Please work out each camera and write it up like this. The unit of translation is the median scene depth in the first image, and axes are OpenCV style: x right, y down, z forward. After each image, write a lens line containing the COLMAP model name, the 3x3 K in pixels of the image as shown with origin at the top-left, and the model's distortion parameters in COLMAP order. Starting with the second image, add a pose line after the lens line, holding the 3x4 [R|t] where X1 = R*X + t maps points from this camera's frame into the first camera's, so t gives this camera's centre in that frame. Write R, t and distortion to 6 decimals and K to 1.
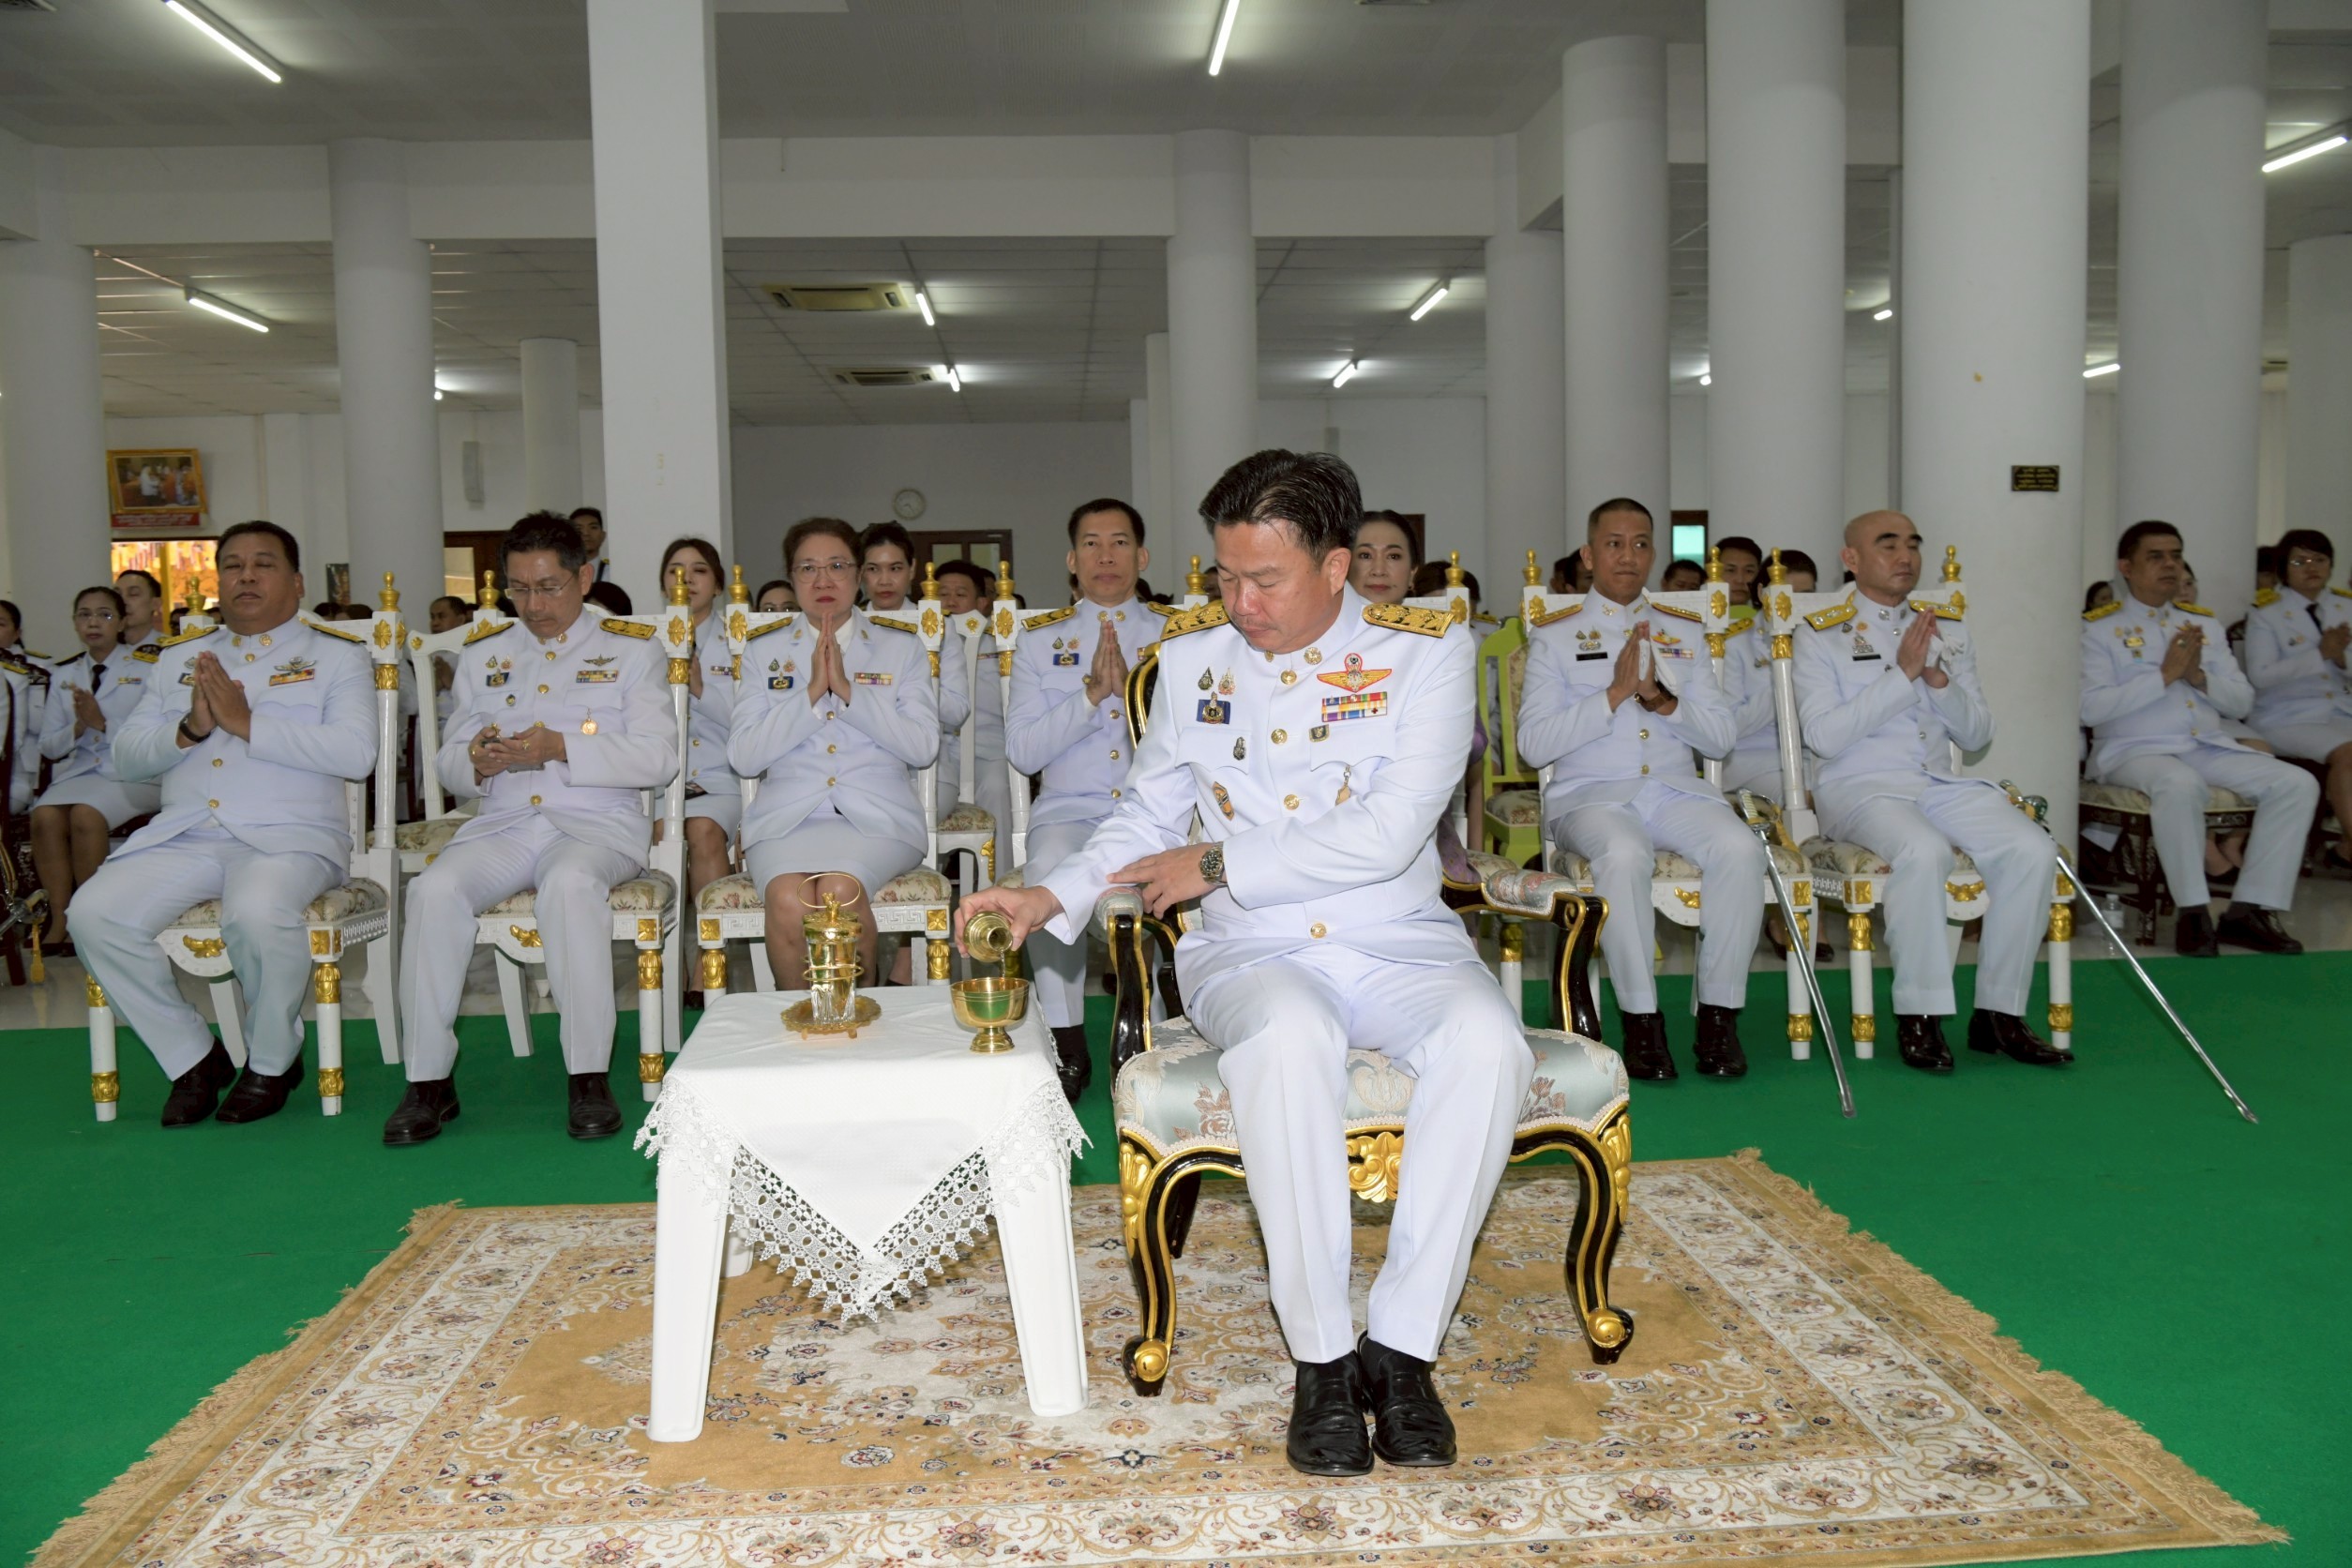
lens RADIAL K [[1923.9, 0, 1187.3], [0, 1923.9, 781.6], [0, 0, 1]] dist [-0.031725, 0.016695]
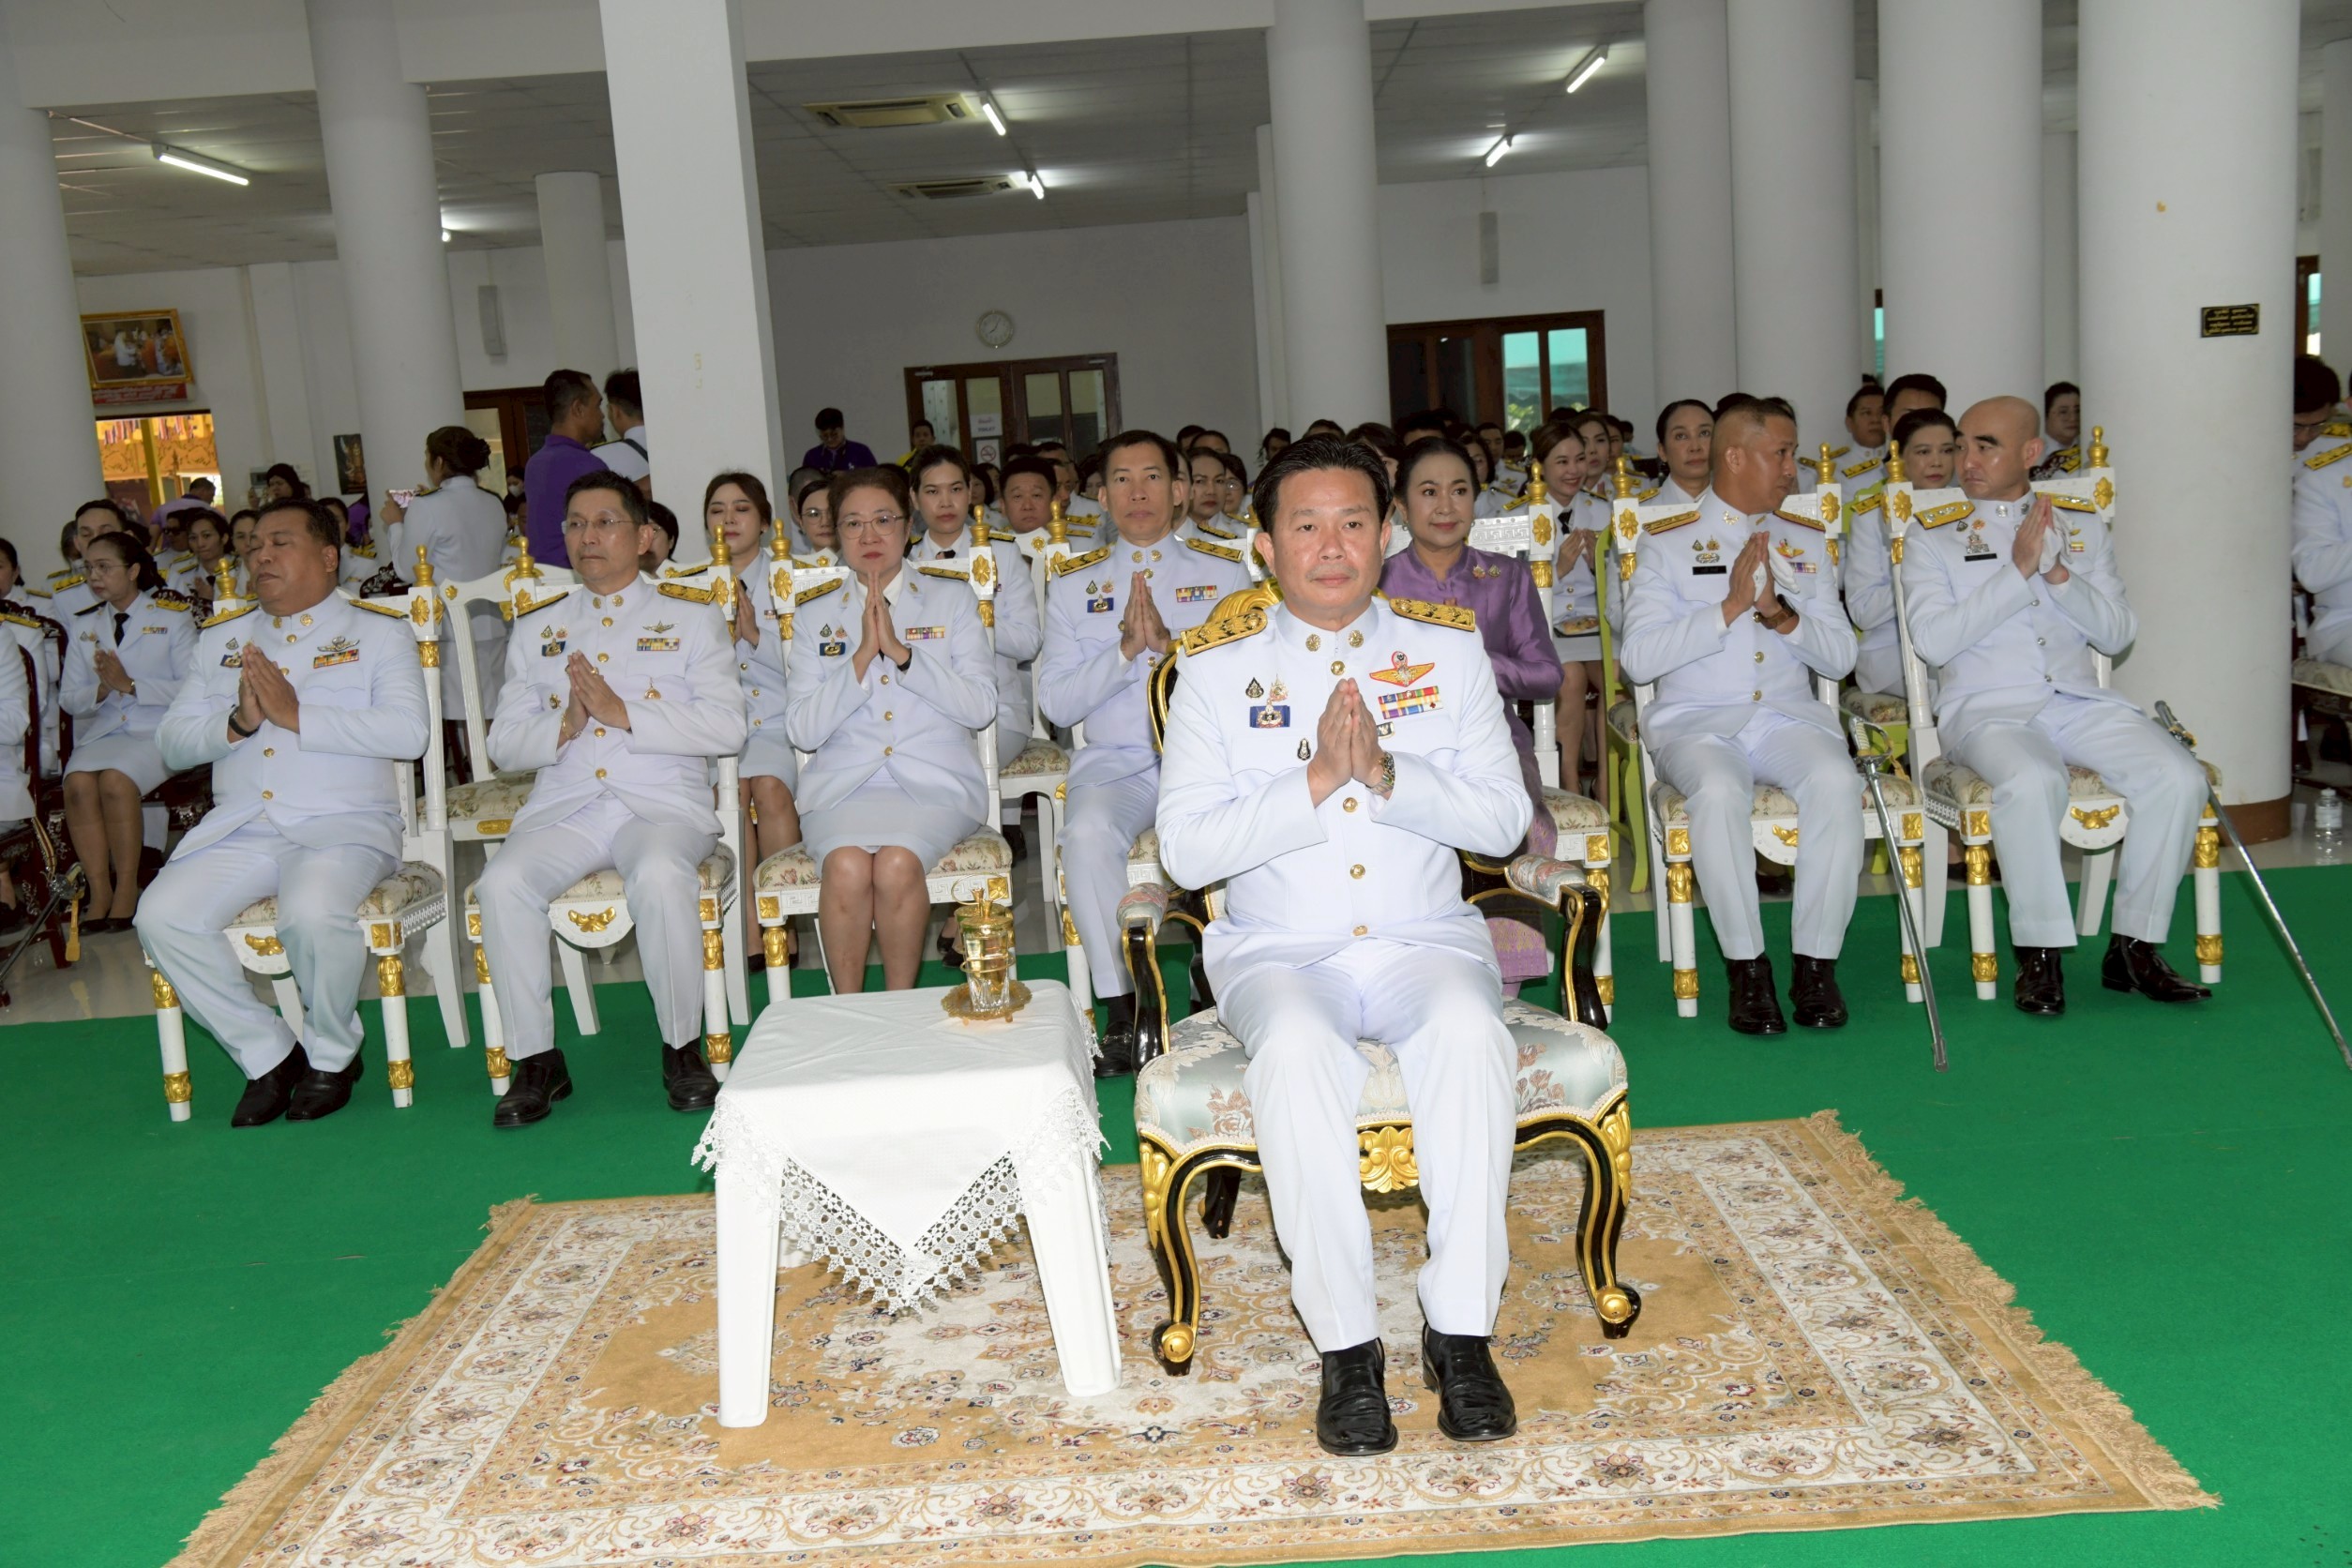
lens RADIAL K [[2323.6, 0, 1176.0], [0, 2323.6, 784.0], [0, 0, 1]] dist [0.029690, 0.034891]
pose [[0.995797, -0.038251, -0.083221, 0.093537], [0.044298, 0.996415, 0.072077, -0.096180], [0.080166, -0.075460, 0.993921, -0.251010]]
